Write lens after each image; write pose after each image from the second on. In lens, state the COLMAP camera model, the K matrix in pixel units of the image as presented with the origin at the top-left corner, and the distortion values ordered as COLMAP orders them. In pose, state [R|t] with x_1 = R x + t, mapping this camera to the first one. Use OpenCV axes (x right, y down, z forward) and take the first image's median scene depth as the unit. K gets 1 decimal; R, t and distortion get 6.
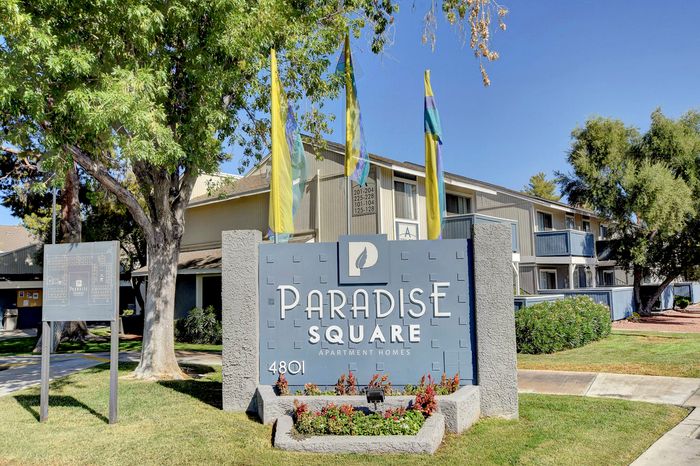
lens RADIAL K [[547.4, 0, 346.9], [0, 547.4, 234.0], [0, 0, 1]] dist [0.007454, 0.003231]
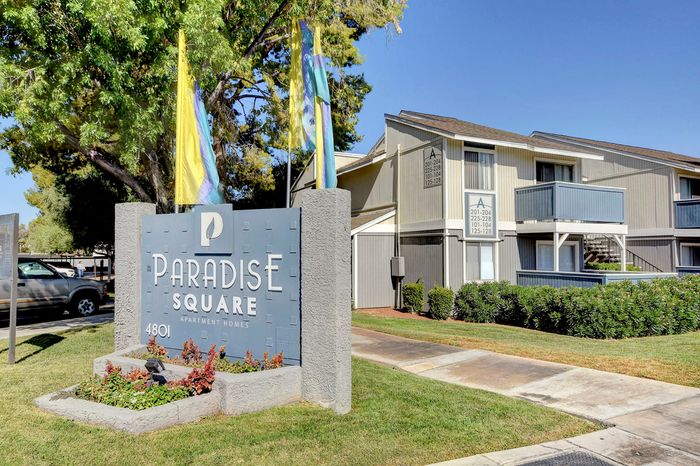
lens RADIAL K [[485.2, 0, 349.7], [0, 485.2, 233.4], [0, 0, 1]] dist [0.001536, 0.001958]
pose [[0.920457, 0.006737, -0.390785, 0.597948], [0.013524, 0.998704, 0.049072, 0.013152], [0.390609, -0.050453, 0.919173, 0.280103]]
